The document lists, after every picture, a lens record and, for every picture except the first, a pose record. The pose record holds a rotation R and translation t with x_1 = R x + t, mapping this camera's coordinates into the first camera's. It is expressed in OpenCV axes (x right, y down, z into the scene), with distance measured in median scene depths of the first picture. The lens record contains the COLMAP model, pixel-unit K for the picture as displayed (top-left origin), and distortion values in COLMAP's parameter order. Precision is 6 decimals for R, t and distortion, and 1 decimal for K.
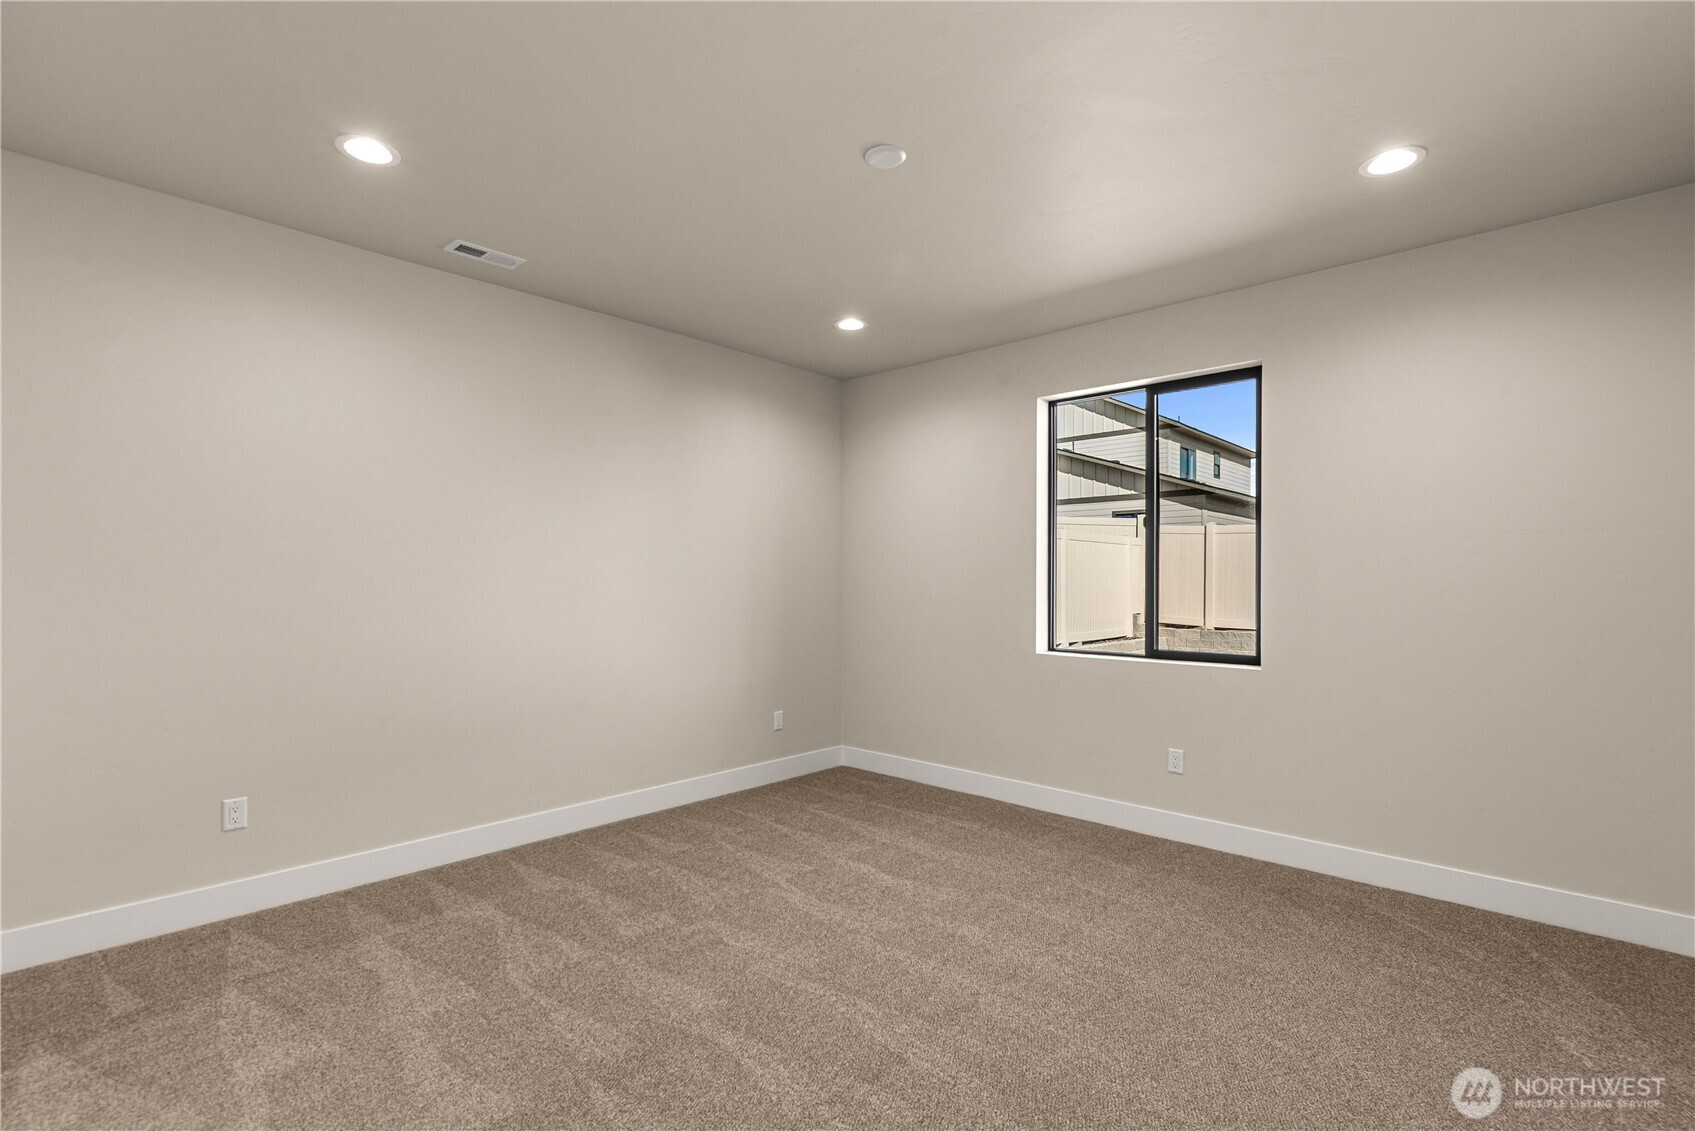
lens RADIAL K [[751.8, 0, 847.5], [0, 751.8, 565.5], [0, 0, 1]] dist [-0.002755, -0.000638]
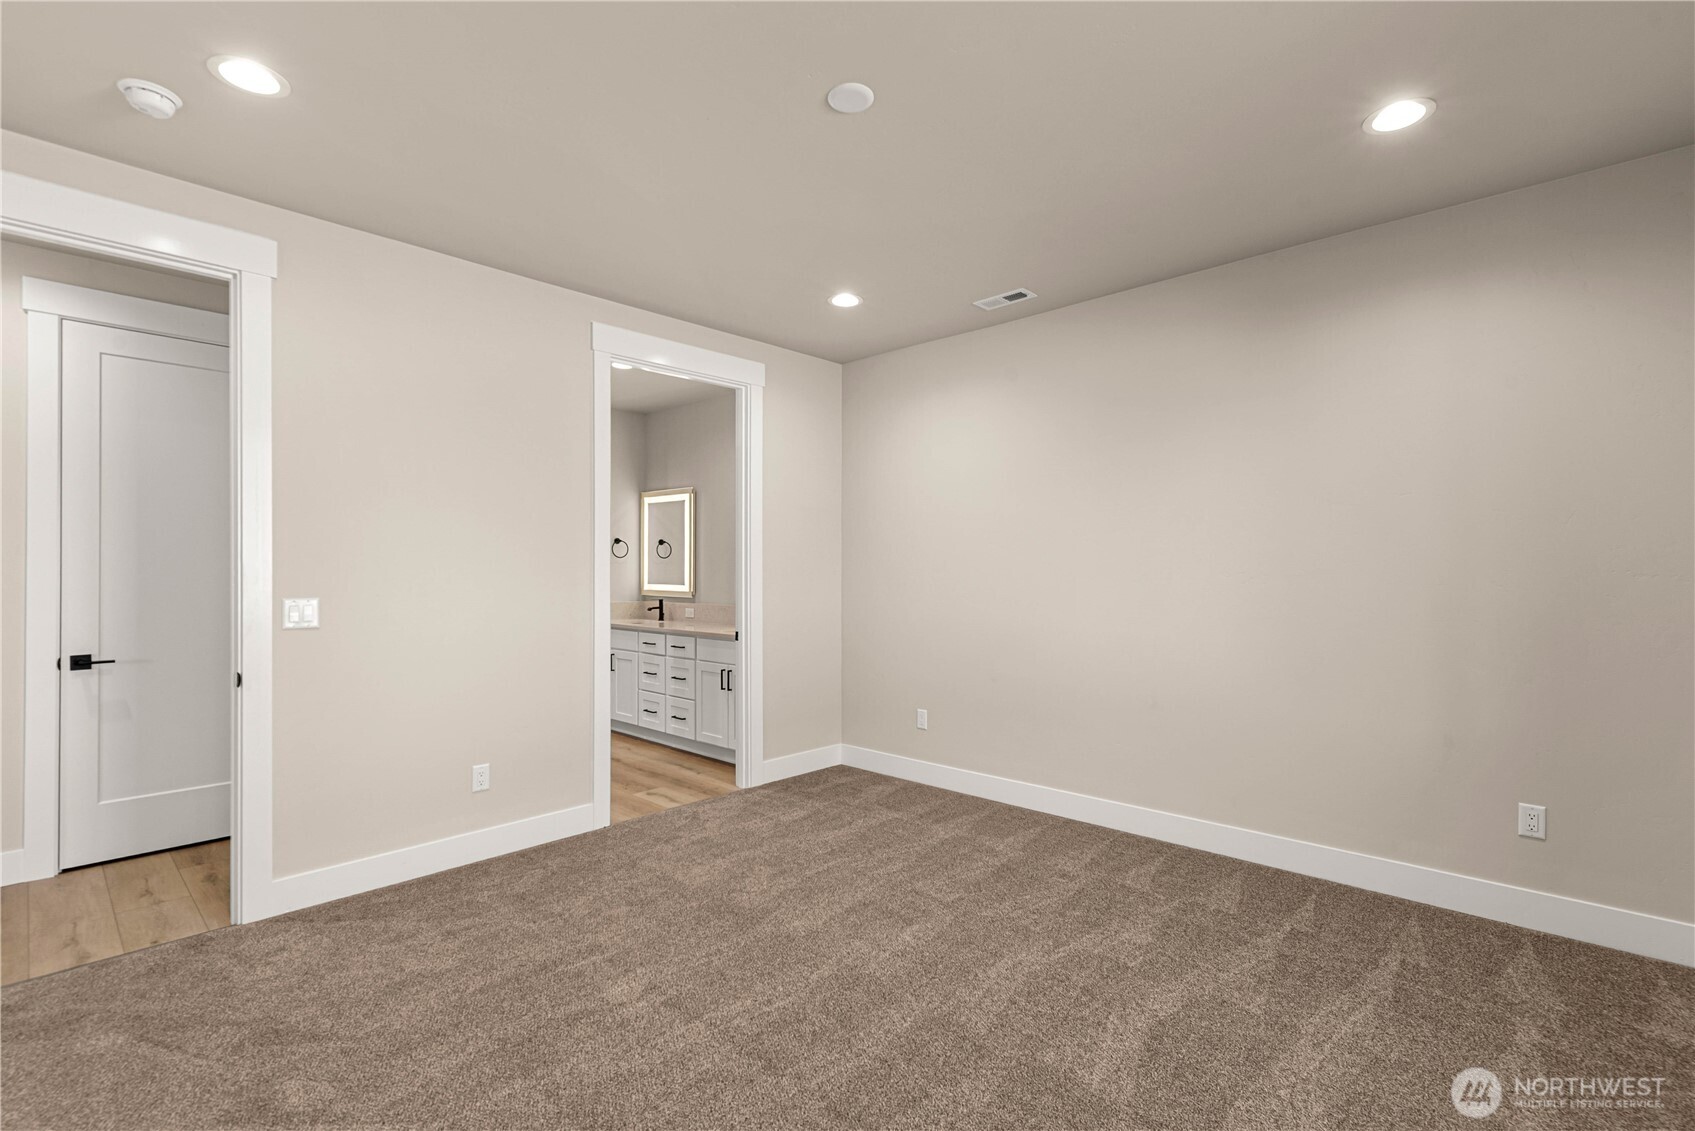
lens RADIAL K [[748.0, 0, 858.1], [0, 748.0, 566.0], [0, 0, 1]] dist [-0.000299, 0.000009]
pose [[0.029851, -0.011943, -0.999483, 0.711147], [0.018023, 0.999772, -0.011408, 0.018136], [0.999392, -0.017673, 0.030060, 0.751162]]
